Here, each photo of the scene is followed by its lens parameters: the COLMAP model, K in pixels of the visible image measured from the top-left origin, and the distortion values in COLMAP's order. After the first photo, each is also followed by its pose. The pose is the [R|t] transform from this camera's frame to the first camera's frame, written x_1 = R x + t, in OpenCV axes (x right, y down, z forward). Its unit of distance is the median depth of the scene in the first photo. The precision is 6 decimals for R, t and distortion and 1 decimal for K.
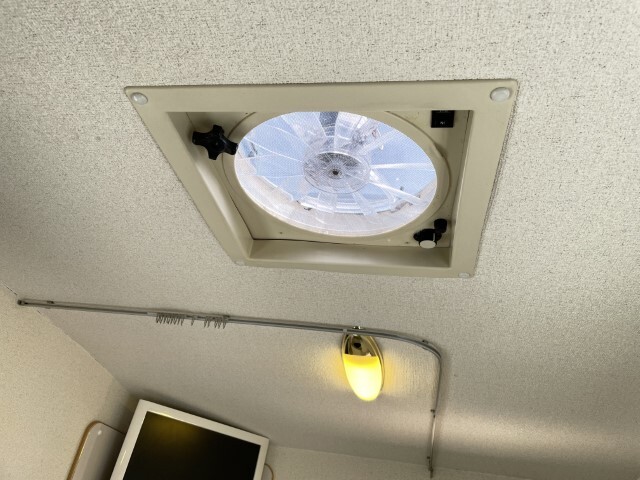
lens RADIAL K [[496.1, 0, 322.5], [0, 496.1, 236.8], [0, 0, 1]] dist [0.072614, -0.131748]
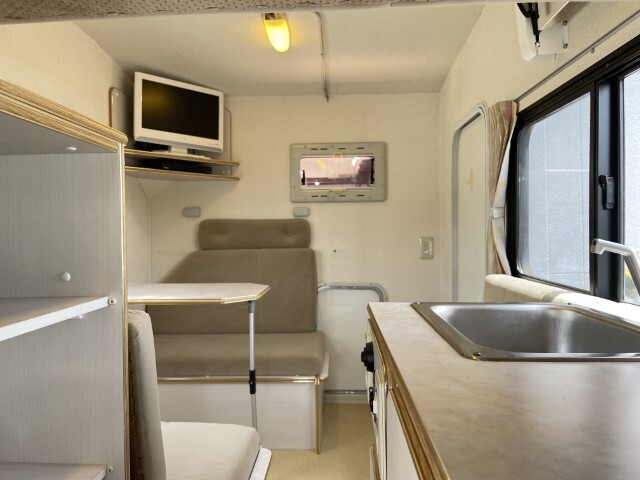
lens RADIAL K [[496.1, 0, 322.5], [0, 496.1, 236.8], [0, 0, 1]] dist [0.072614, -0.131748]
pose [[0.982499, -0.154067, 0.104685, -0.041614], [0.070713, 0.828448, 0.555584, -0.066307], [-0.172323, -0.538458, 0.824844, -0.631066]]
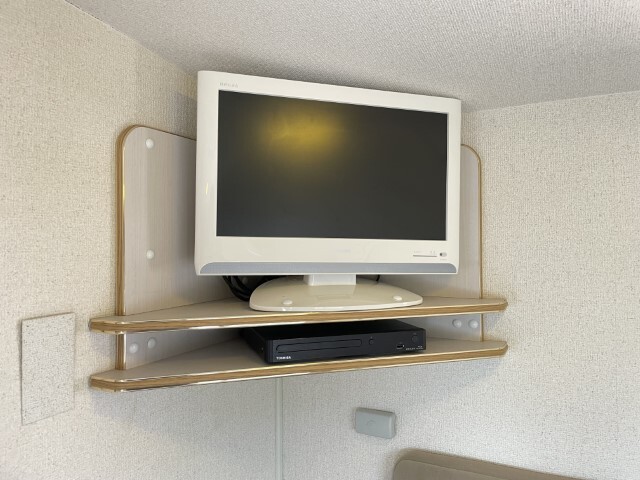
lens RADIAL K [[496.1, 0, 322.5], [0, 496.1, 236.8], [0, 0, 1]] dist [0.072614, -0.131748]
pose [[0.934268, -0.156380, -0.320451, -0.109529], [0.296637, 0.839559, 0.455134, 0.273902], [0.197864, -0.520275, 0.830761, 0.516416]]
